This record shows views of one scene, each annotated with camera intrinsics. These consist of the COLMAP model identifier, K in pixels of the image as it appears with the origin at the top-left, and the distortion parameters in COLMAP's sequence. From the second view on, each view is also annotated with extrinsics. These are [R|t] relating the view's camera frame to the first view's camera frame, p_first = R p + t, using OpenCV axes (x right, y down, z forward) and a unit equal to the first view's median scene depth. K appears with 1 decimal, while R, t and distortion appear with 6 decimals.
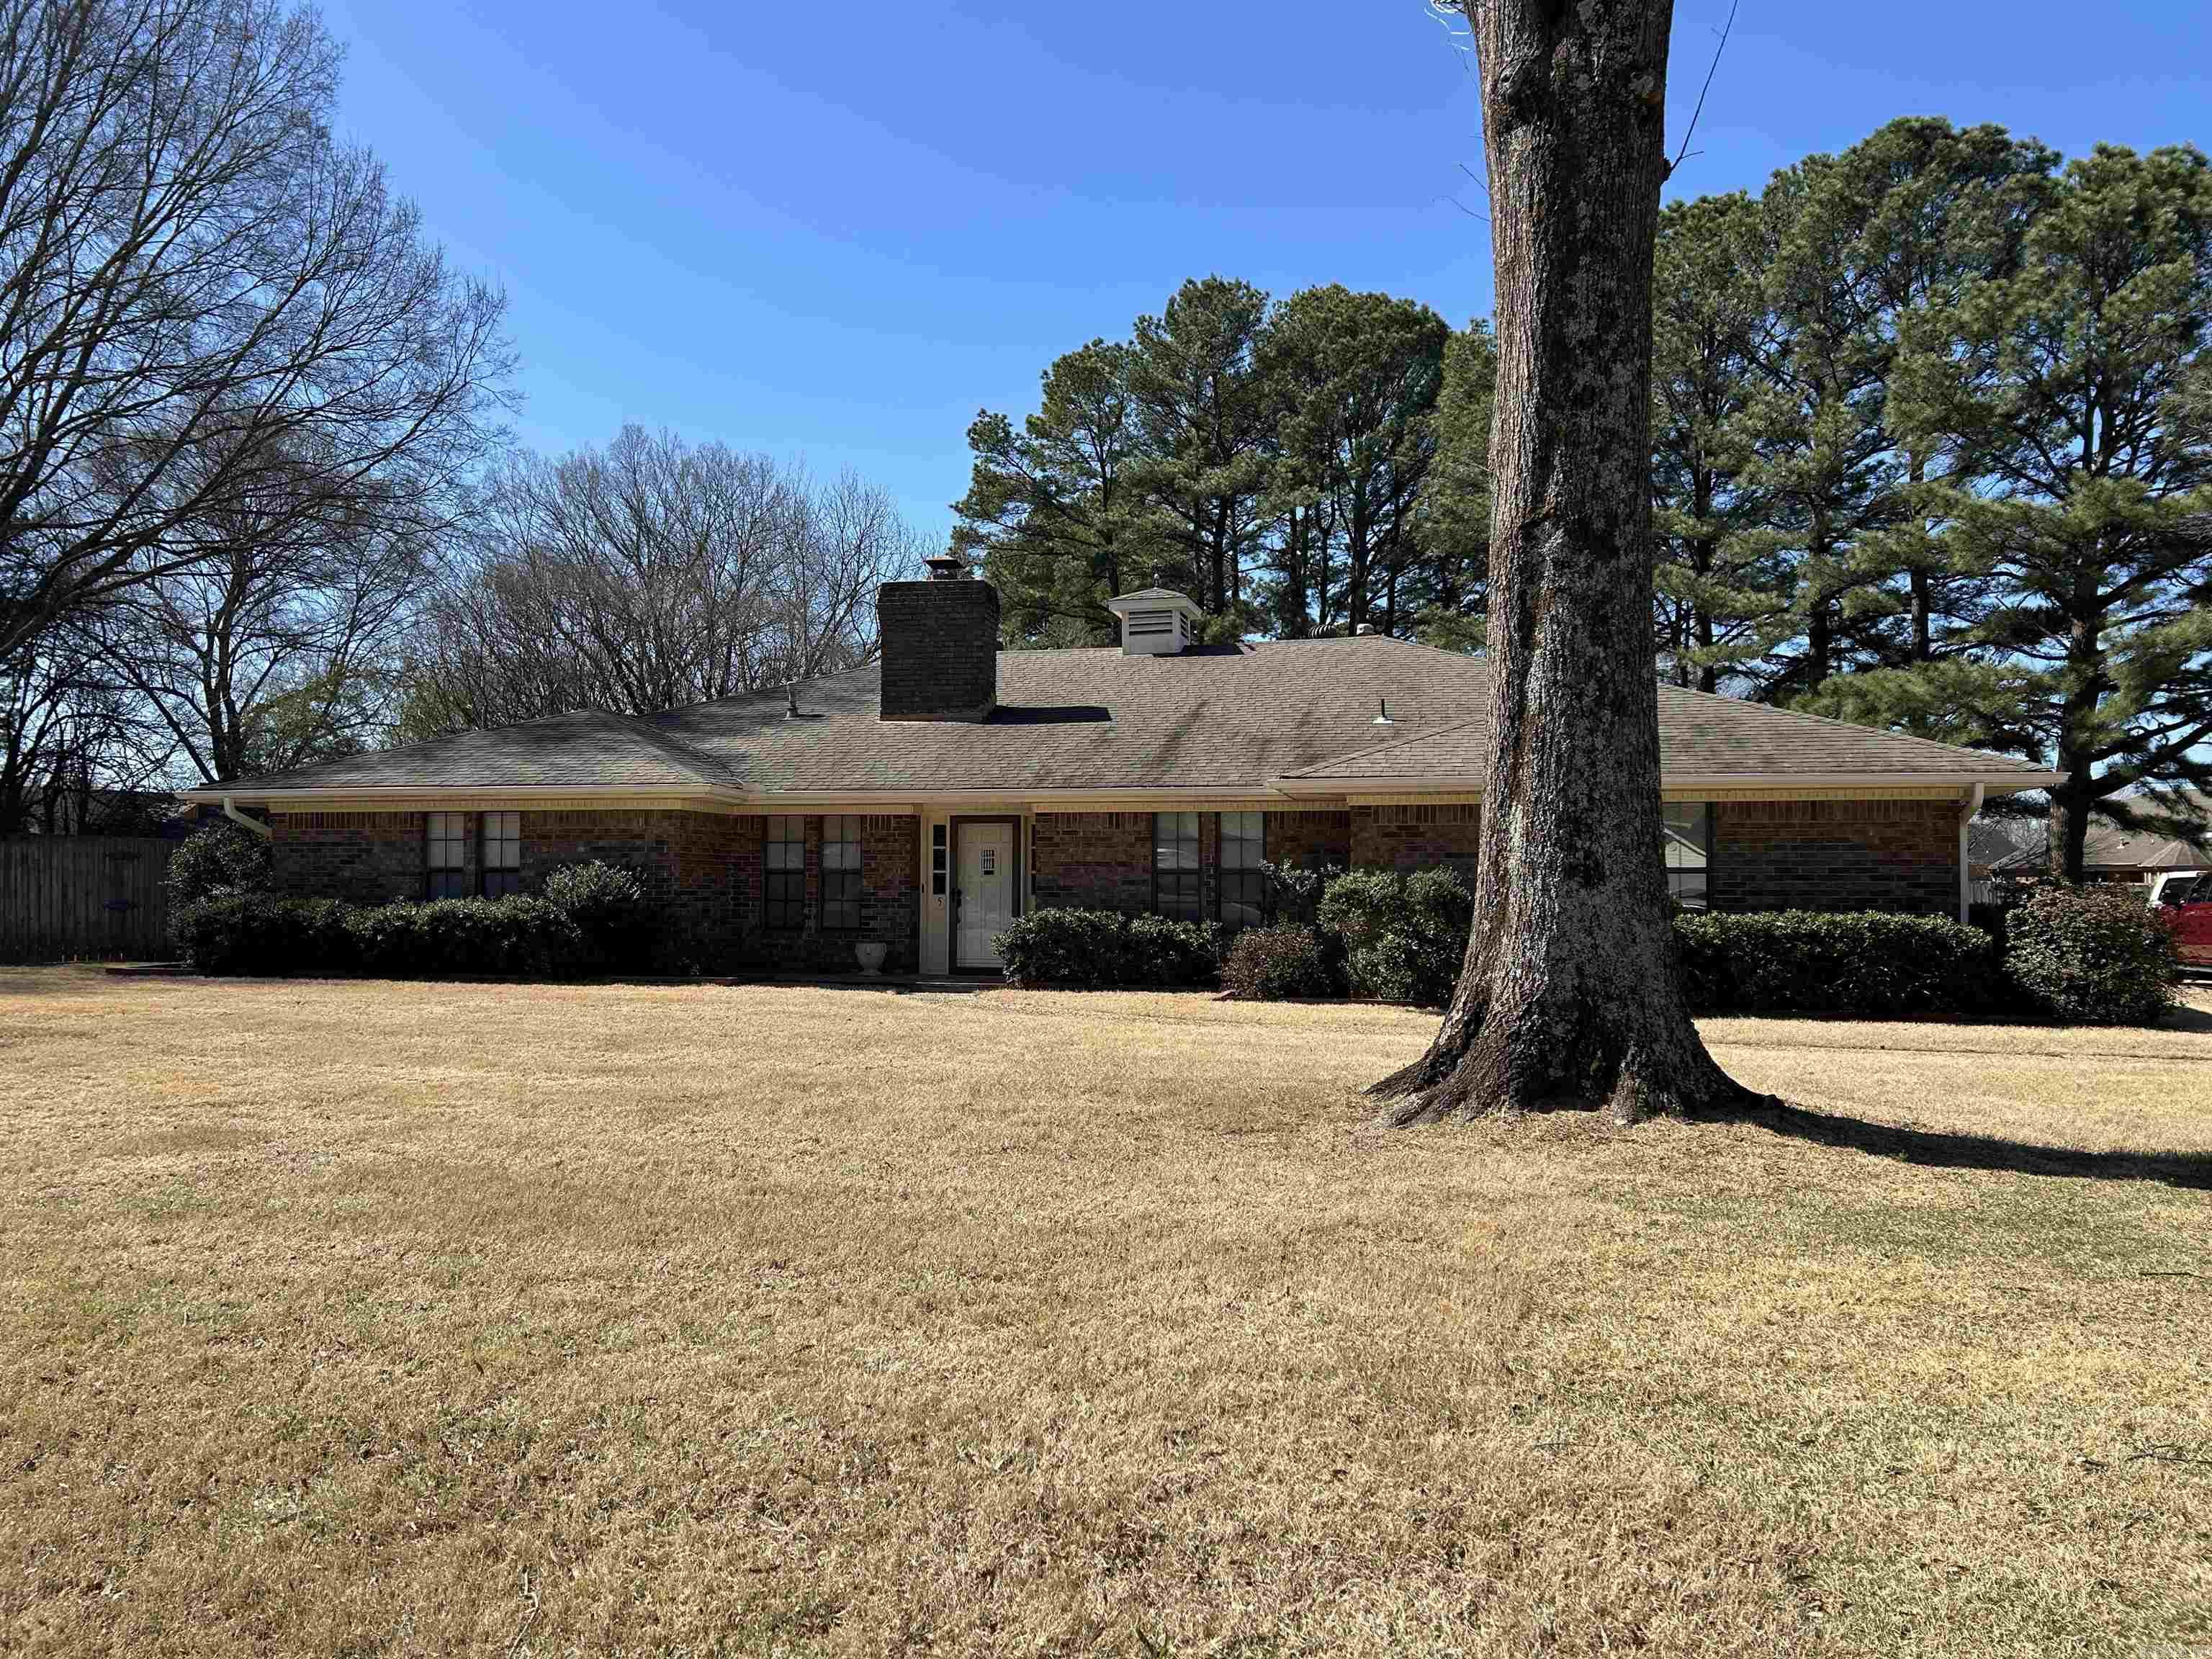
lens RADIAL K [[1670.5, 0, 1104.4], [0, 1670.5, 860.5], [0, 0, 1]] dist [0.041899, -0.067037]
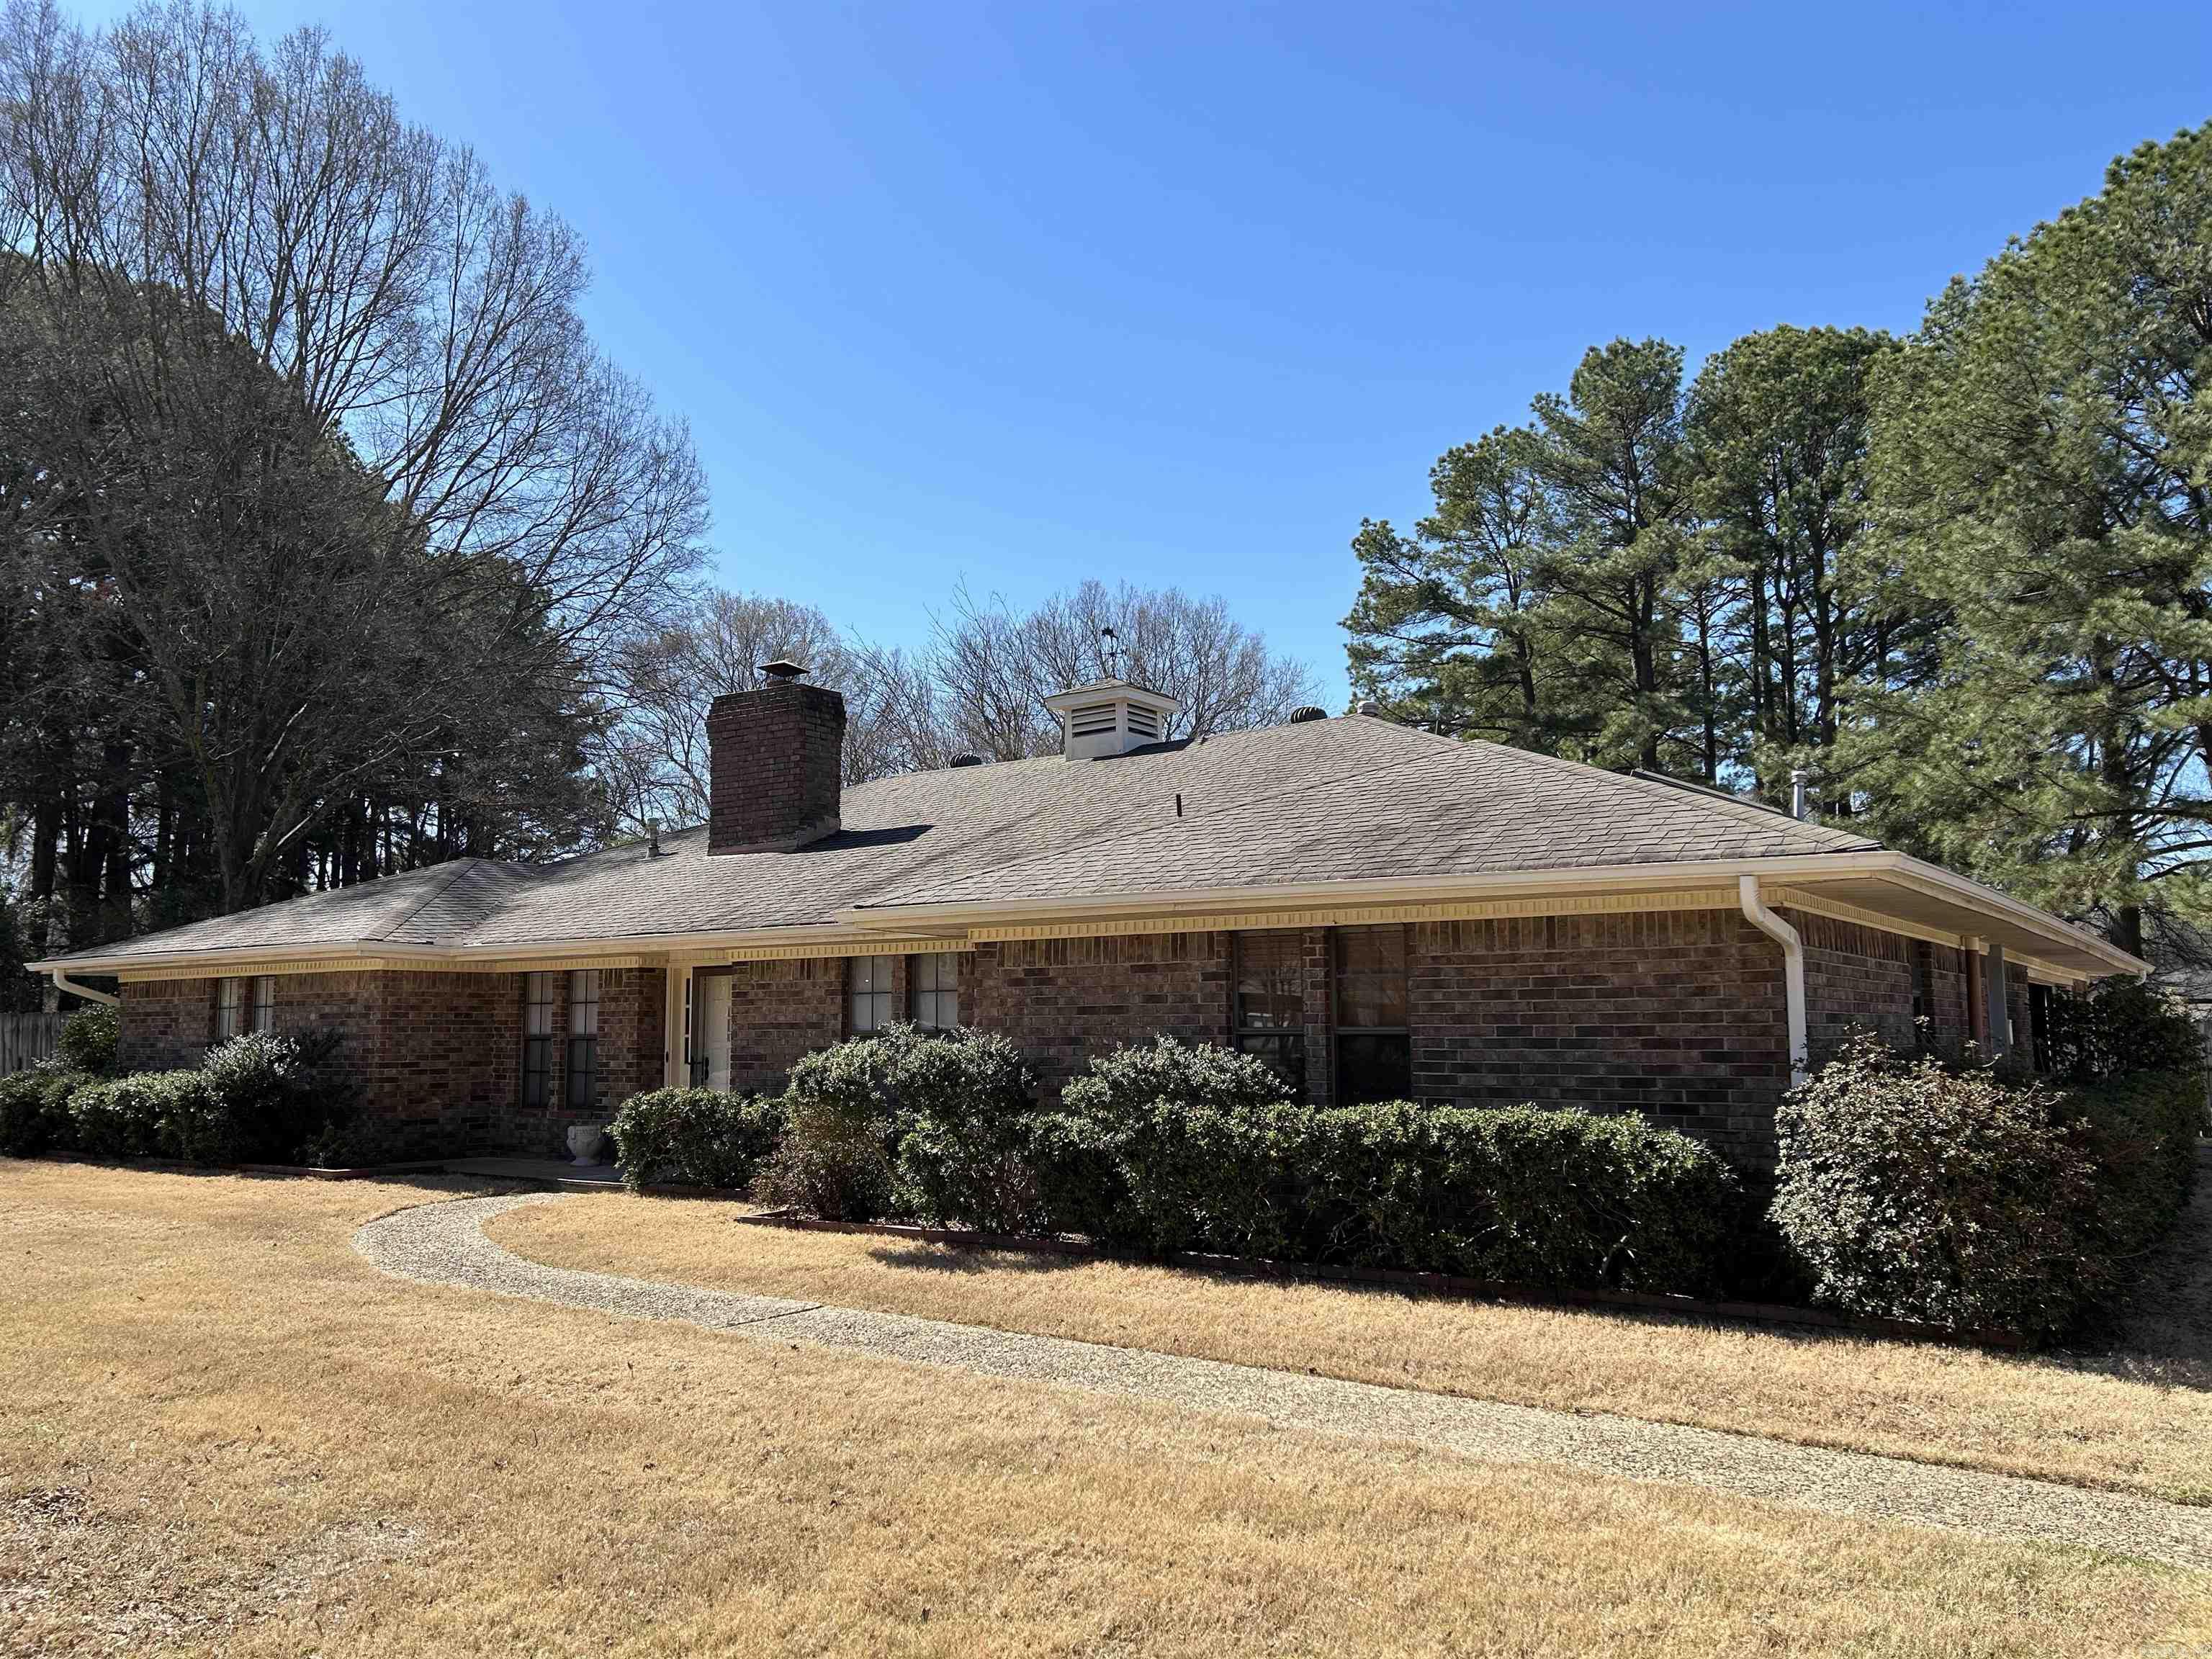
lens RADIAL K [[1704.0, 0, 1104.2], [0, 1704.0, 776.6], [0, 0, 1]] dist [0.070739, -0.076471]
pose [[0.926683, -0.063058, -0.370516, 0.411249], [0.013033, 0.990623, -0.135999, -0.002563], [0.375617, 0.121199, 0.918816, 0.290172]]
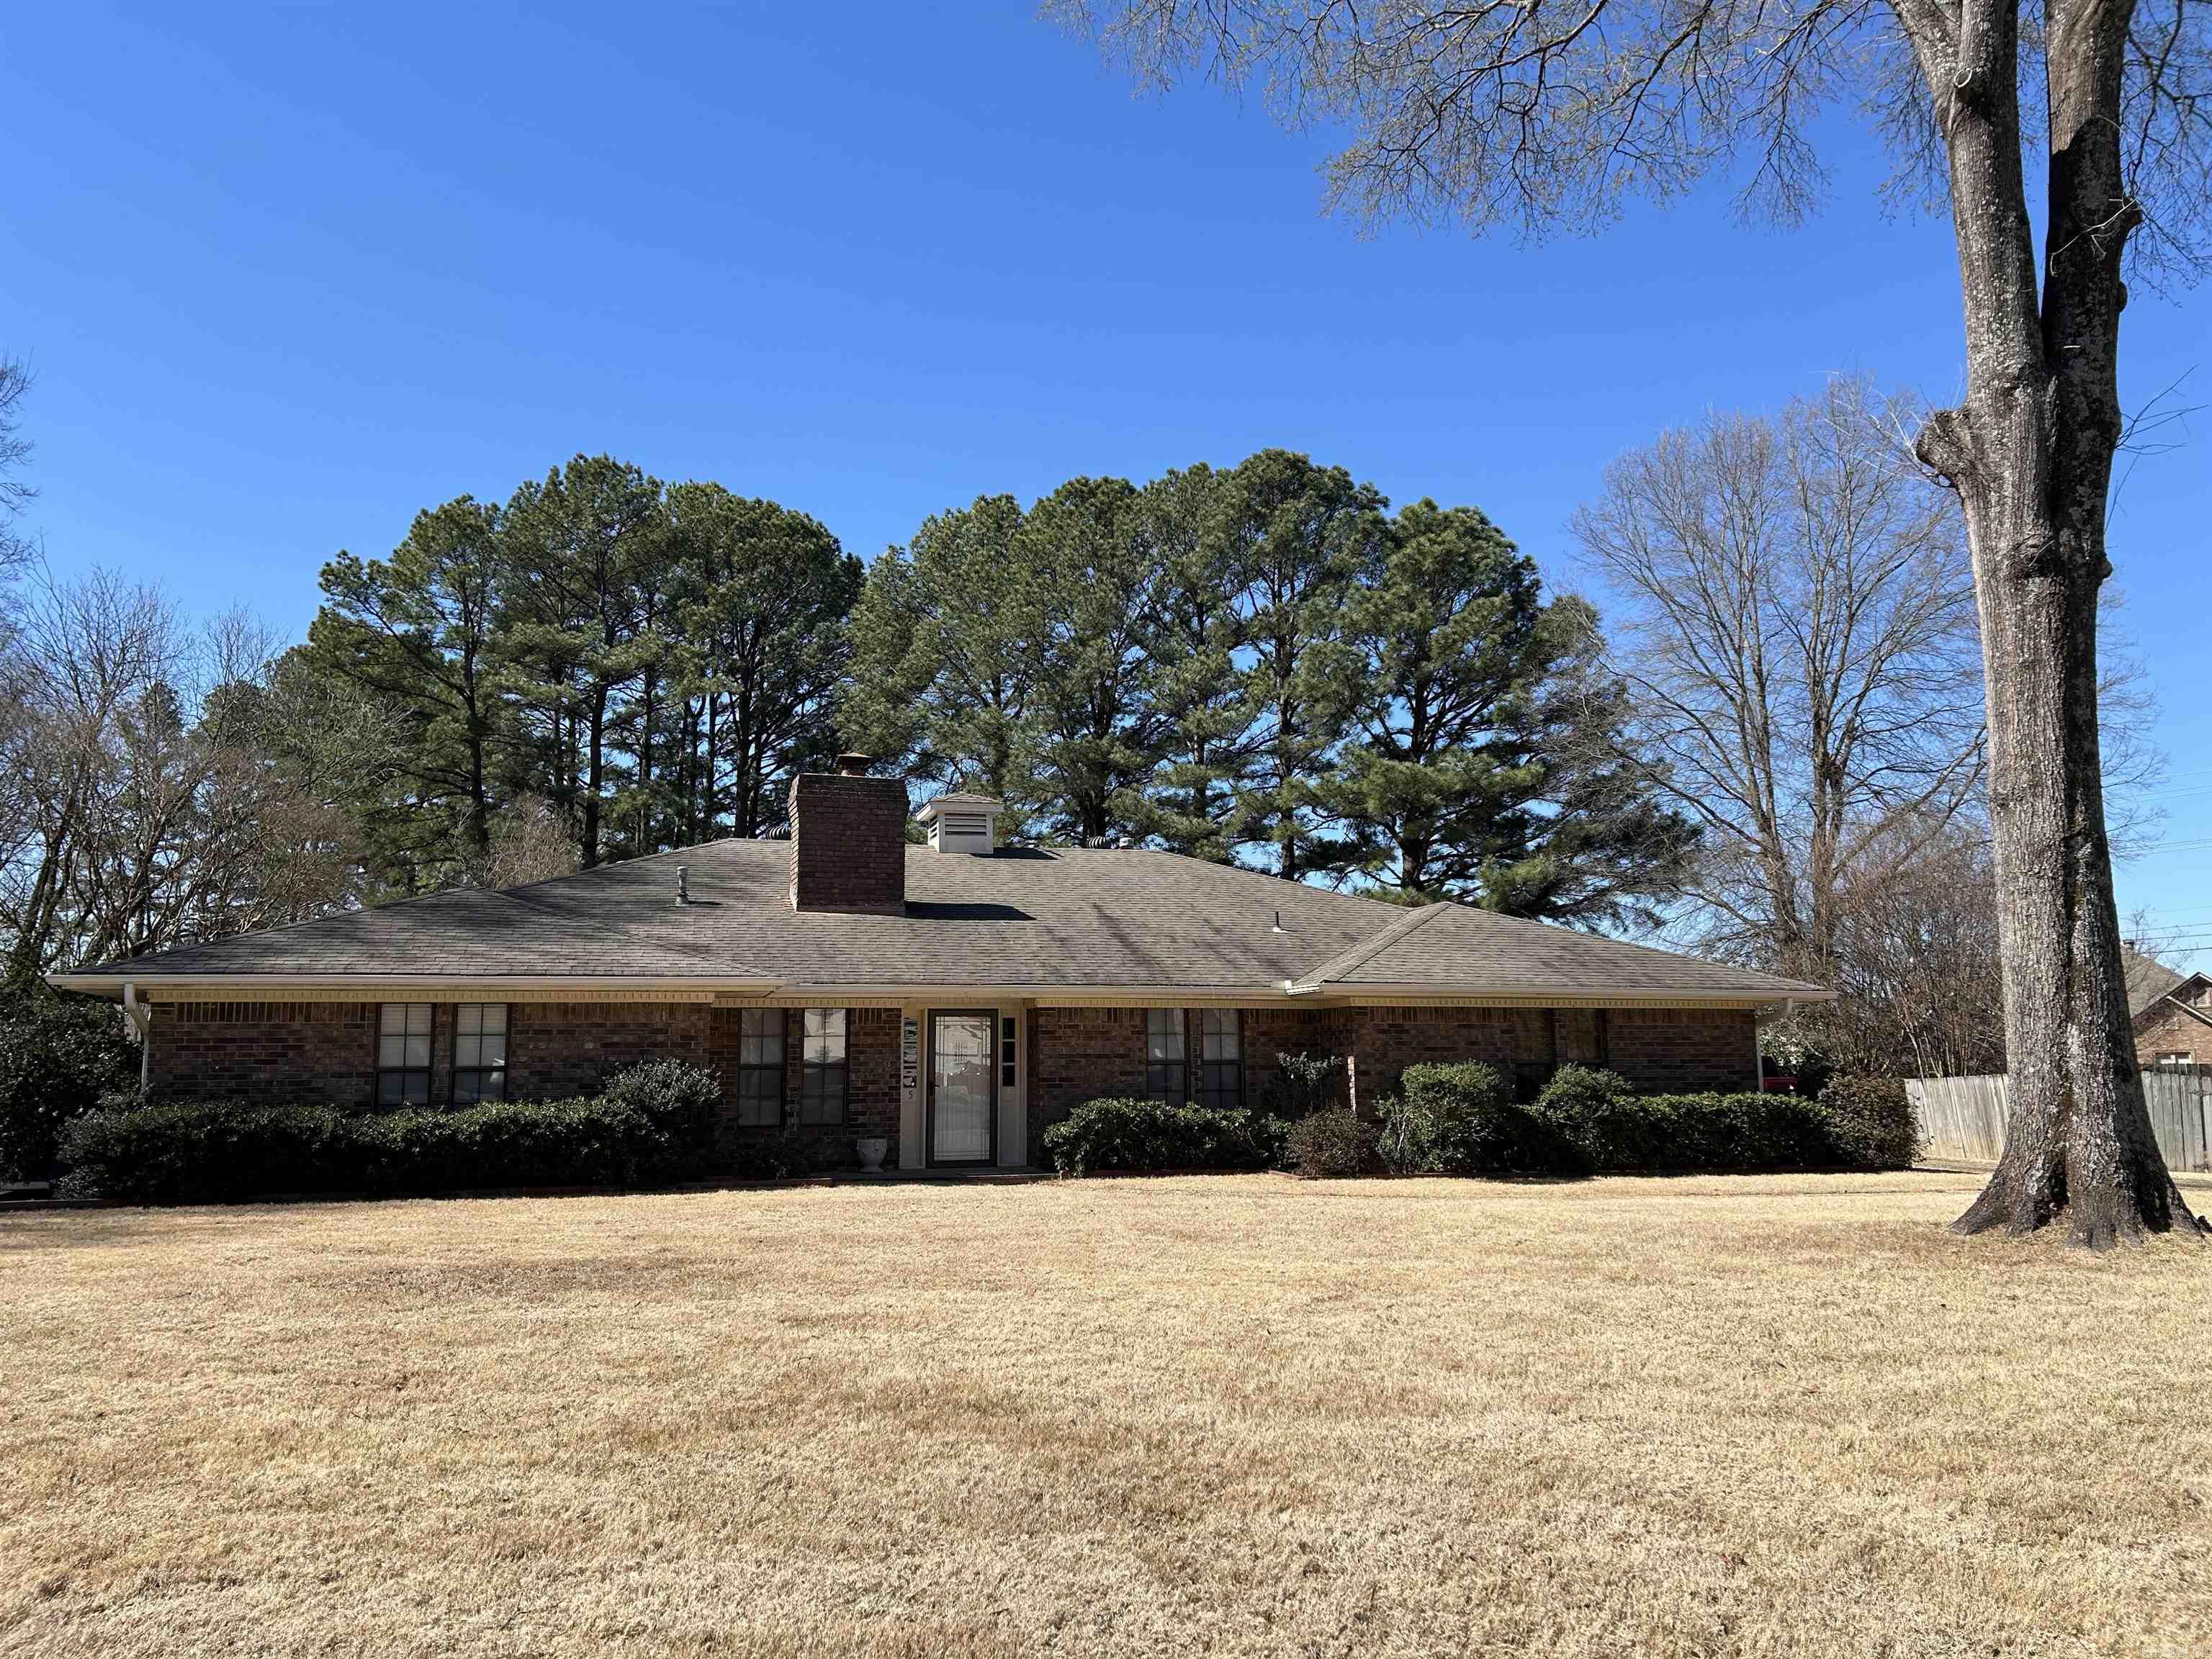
lens RADIAL K [[1661.3, 0, 1108.0], [0, 1661.3, 842.1], [0, 0, 1]] dist [0.048787, -0.062100]
pose [[0.858953, 0.058909, 0.508654, -0.519005], [0.001371, 0.993092, -0.117328, -0.009051], [-0.512052, 0.101477, 0.852939, 0.067627]]
